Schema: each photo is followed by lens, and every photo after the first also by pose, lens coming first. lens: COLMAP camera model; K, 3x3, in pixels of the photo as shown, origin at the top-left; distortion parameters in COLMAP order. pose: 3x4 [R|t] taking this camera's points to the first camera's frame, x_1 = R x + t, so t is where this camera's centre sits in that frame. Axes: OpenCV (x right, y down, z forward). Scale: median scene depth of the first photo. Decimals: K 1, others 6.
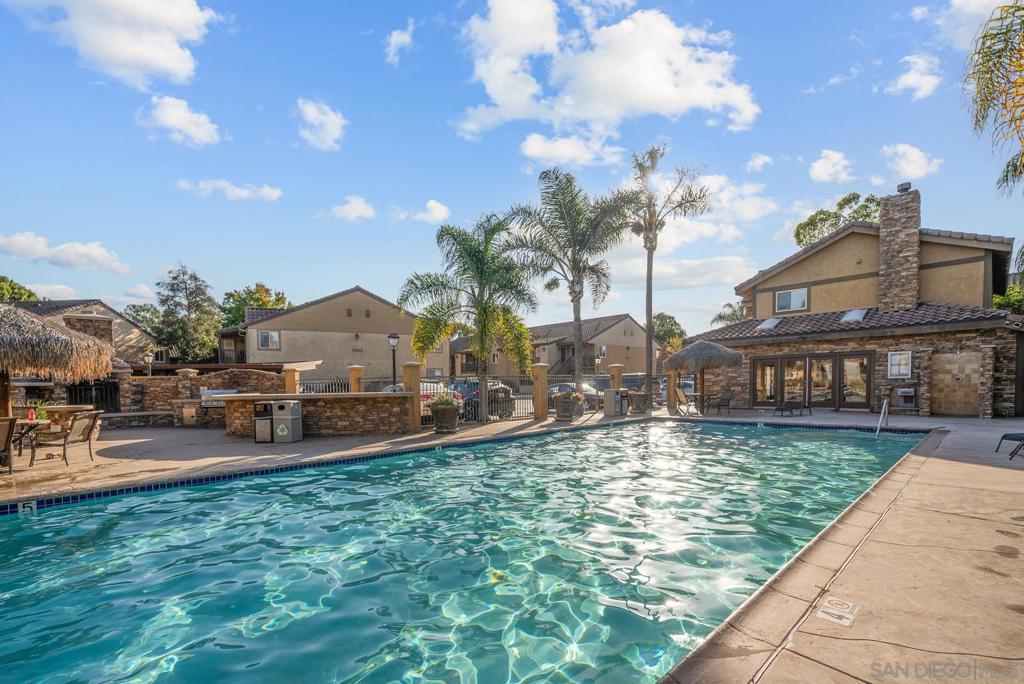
lens RADIAL K [[451.9, 0, 515.5], [0, 451.9, 400.5], [0, 0, 1]] dist [-0.001291, 0.000465]
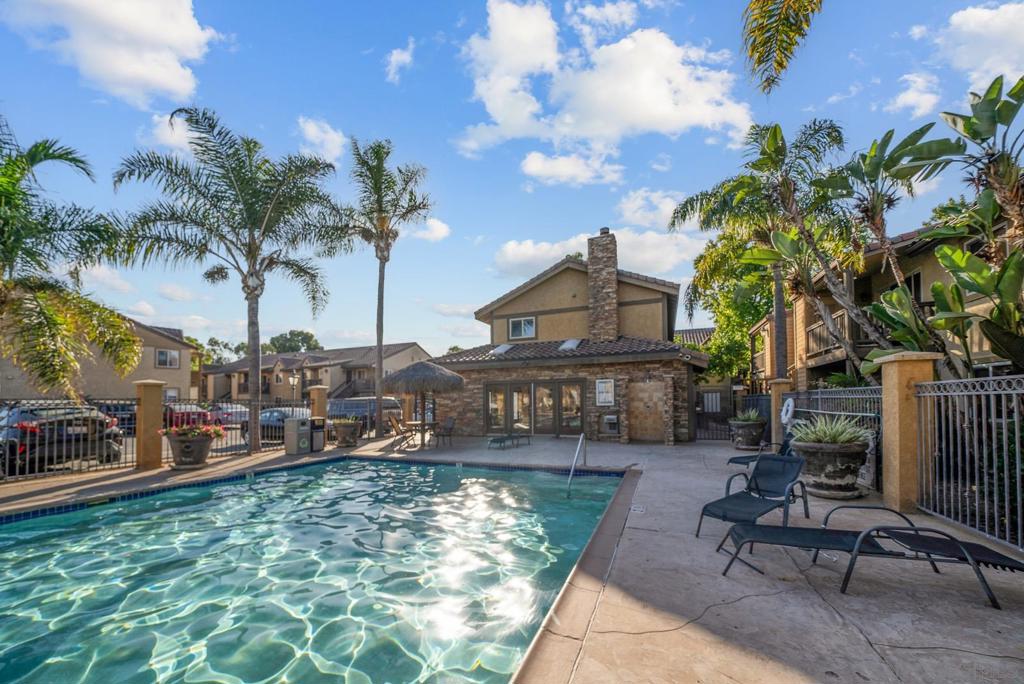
lens RADIAL K [[380.5, 0, 513.2], [0, 380.5, 391.7], [0, 0, 1]] dist [-0.024984, -0.000041]
pose [[0.909519, 0.017519, 0.415292, 0.286432], [0.012427, 0.997519, -0.069295, -0.022055], [-0.415476, 0.068185, 0.907045, 0.287410]]
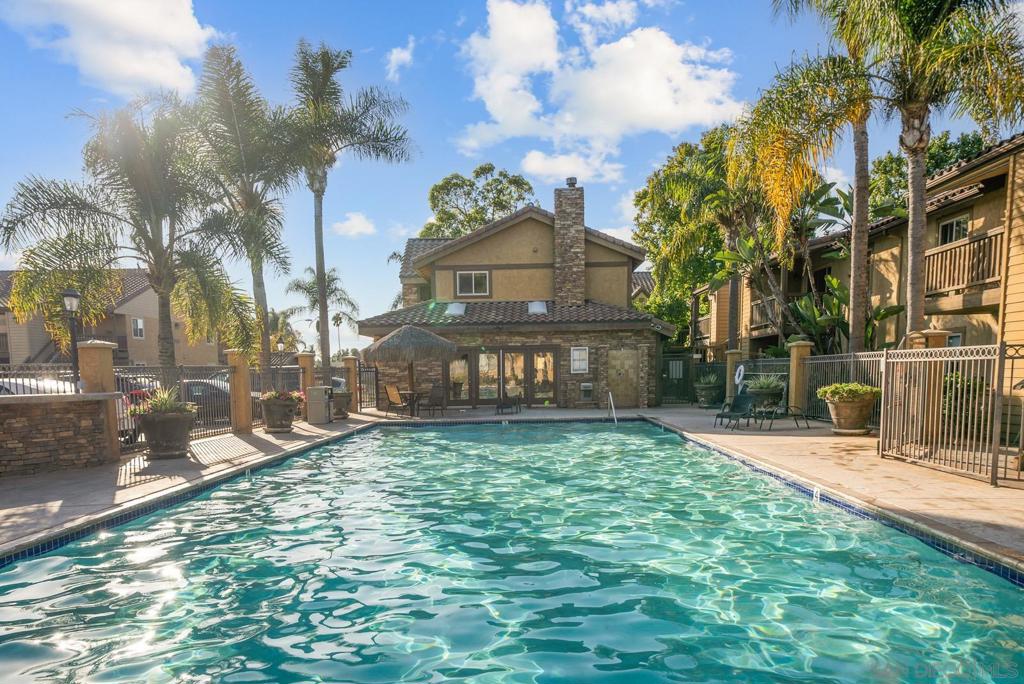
lens RADIAL K [[698.6, 0, 513.7], [0, 698.6, 451.7], [0, 0, 1]] dist [-0.006012, -0.000982]
pose [[0.704033, -0.075651, 0.706127, -0.372745], [0.033067, 0.996724, 0.073816, 0.006242], [-0.709397, -0.028619, 0.704228, -0.015833]]
